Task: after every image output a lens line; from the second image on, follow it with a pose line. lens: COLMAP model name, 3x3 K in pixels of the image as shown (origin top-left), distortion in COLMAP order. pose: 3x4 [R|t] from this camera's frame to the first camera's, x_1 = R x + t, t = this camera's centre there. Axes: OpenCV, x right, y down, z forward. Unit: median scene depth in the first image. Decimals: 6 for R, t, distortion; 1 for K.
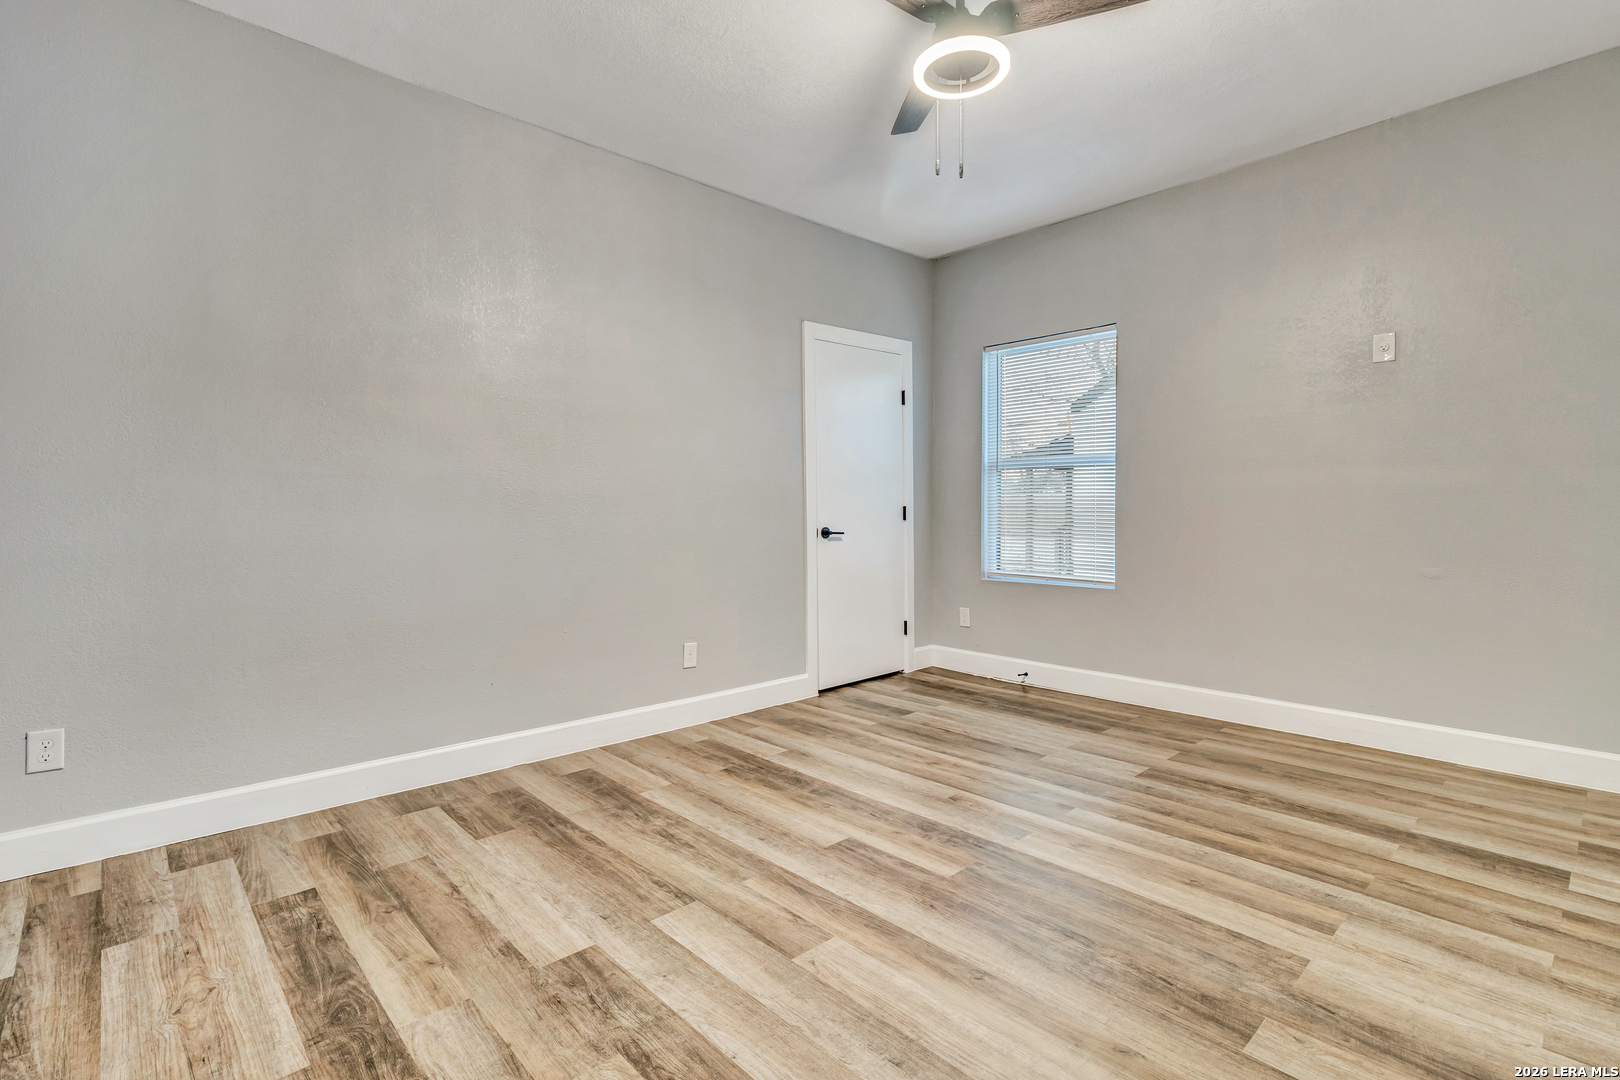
lens RADIAL K [[710.4, 0, 810.0], [0, 710.4, 540.0], [0, 0, 1]] dist [0.001635, 0.000145]
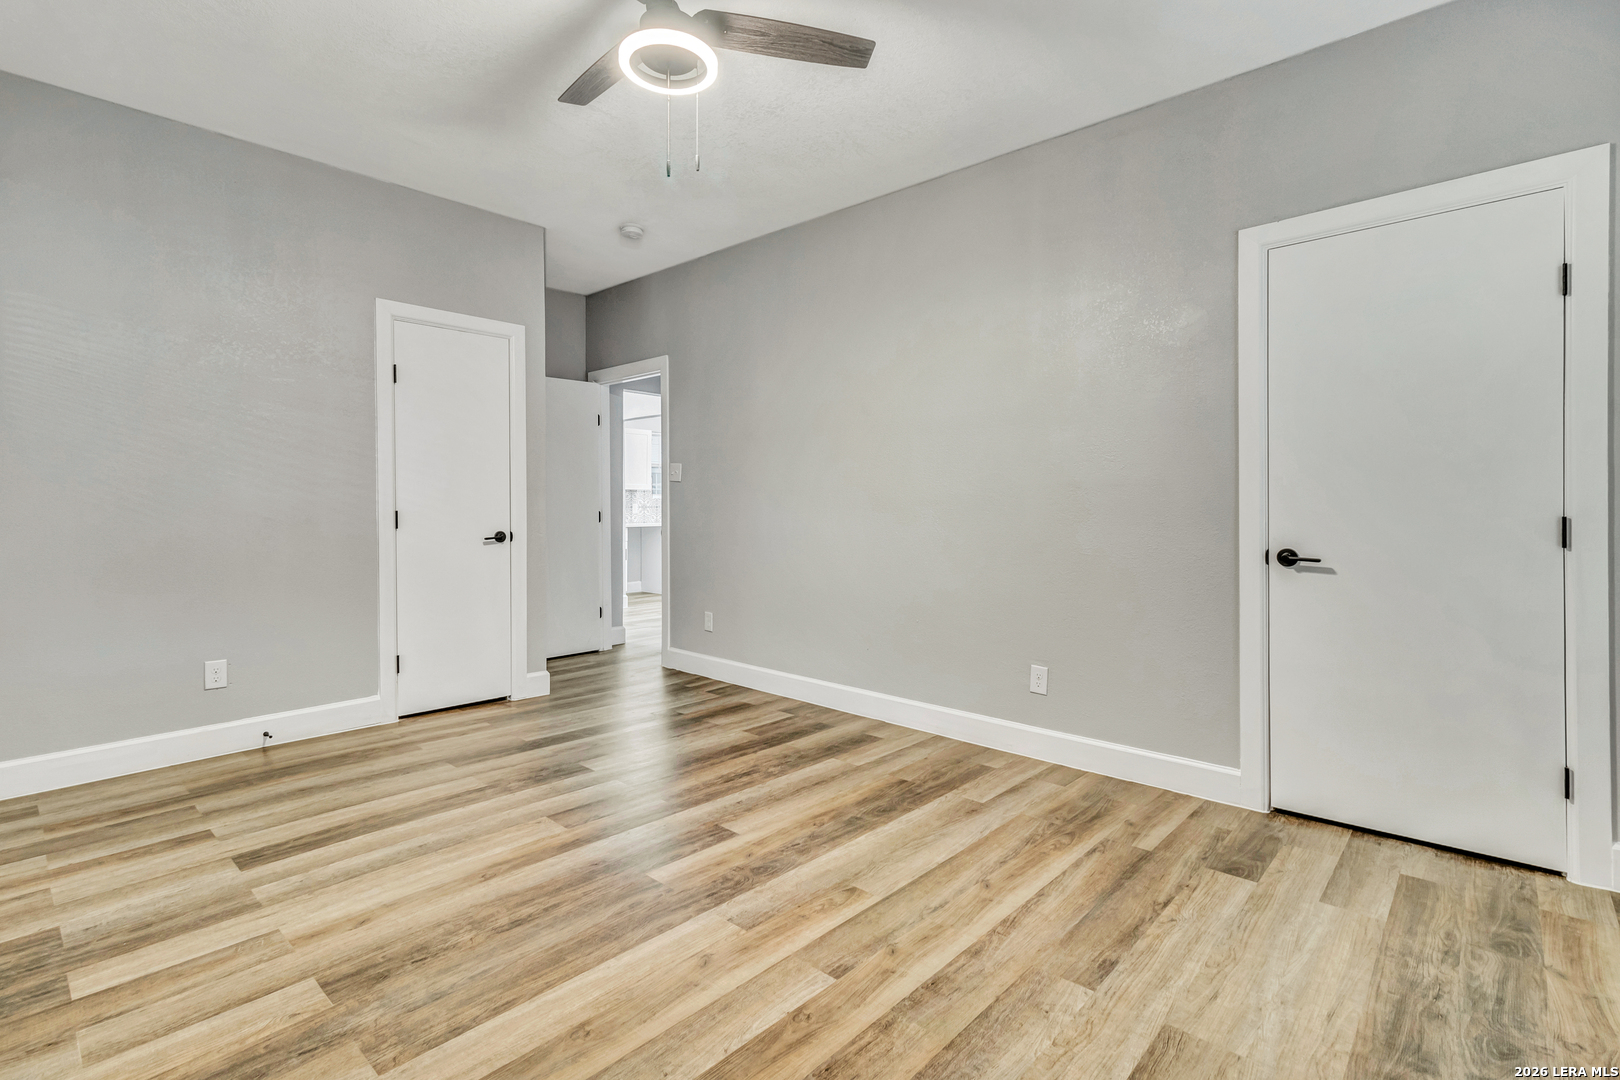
lens RADIAL K [[776.8, 0, 815.8], [0, 776.8, 498.8], [0, 0, 1]] dist [0.003450, 0.000092]
pose [[0.107701, -0.008556, -0.994147, 1.210233], [-0.048612, 0.998722, -0.013861, -0.042004], [0.992994, 0.049820, 0.107147, 1.015377]]
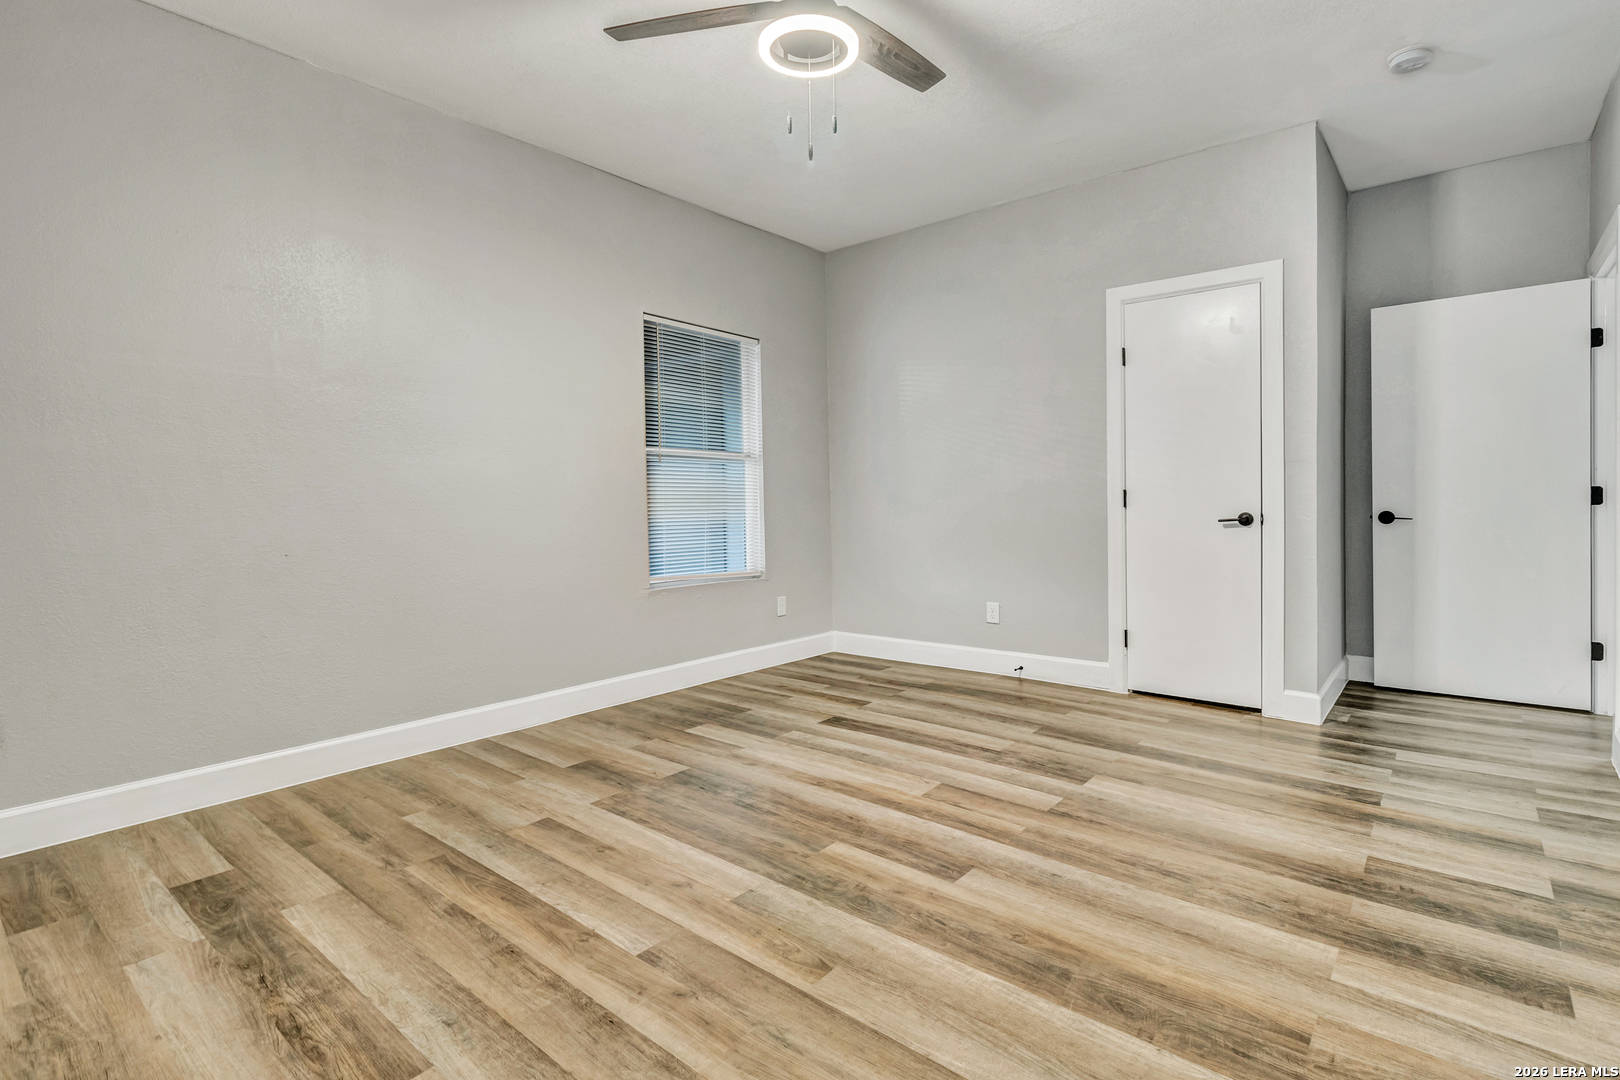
lens RADIAL K [[776.8, 0, 815.8], [0, 776.8, 498.8], [0, 0, 1]] dist [0.003450, 0.000092]
pose [[-0.989001, 0.016059, -0.147033, 0.355097], [0.008090, 0.998474, 0.054637, -0.077060], [0.147686, 0.052847, -0.987621, 1.932376]]
